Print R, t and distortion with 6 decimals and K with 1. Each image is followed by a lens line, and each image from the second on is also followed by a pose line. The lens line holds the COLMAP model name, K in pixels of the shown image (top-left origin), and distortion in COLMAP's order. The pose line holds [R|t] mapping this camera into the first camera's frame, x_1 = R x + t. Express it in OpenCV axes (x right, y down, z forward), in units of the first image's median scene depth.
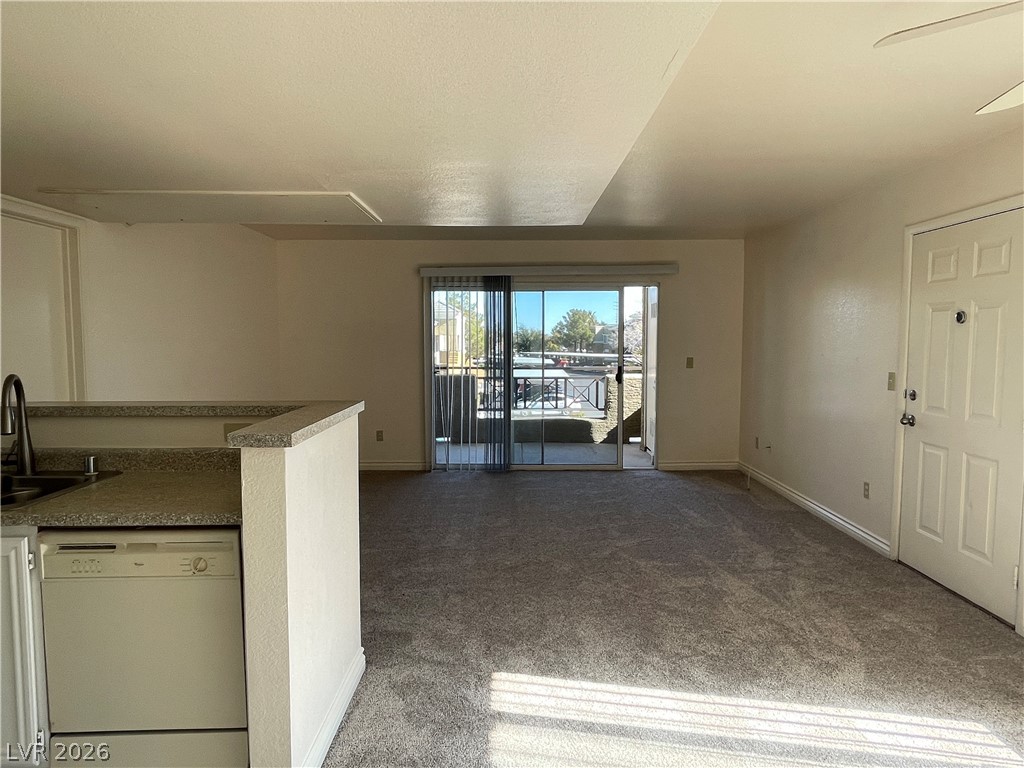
lens RADIAL K [[619.6, 0, 517.1], [0, 619.6, 378.1], [0, 0, 1]] dist [-0.004072, -0.002192]
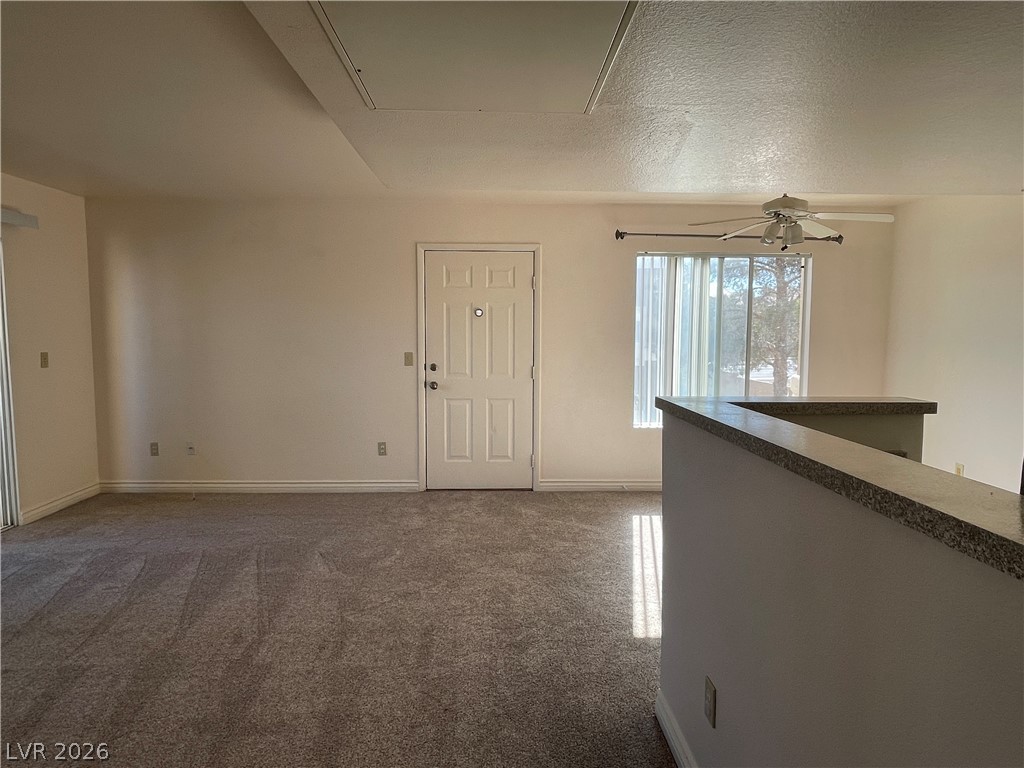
lens RADIAL K [[619.6, 0, 511.6], [0, 619.6, 376.3], [0, 0, 1]] dist [-0.004072, -0.002192]
pose [[-0.016014, -0.075339, 0.997029, -0.821211], [0.064263, 0.995018, 0.076219, -0.050463], [-0.997805, 0.065292, -0.011093, 0.925176]]
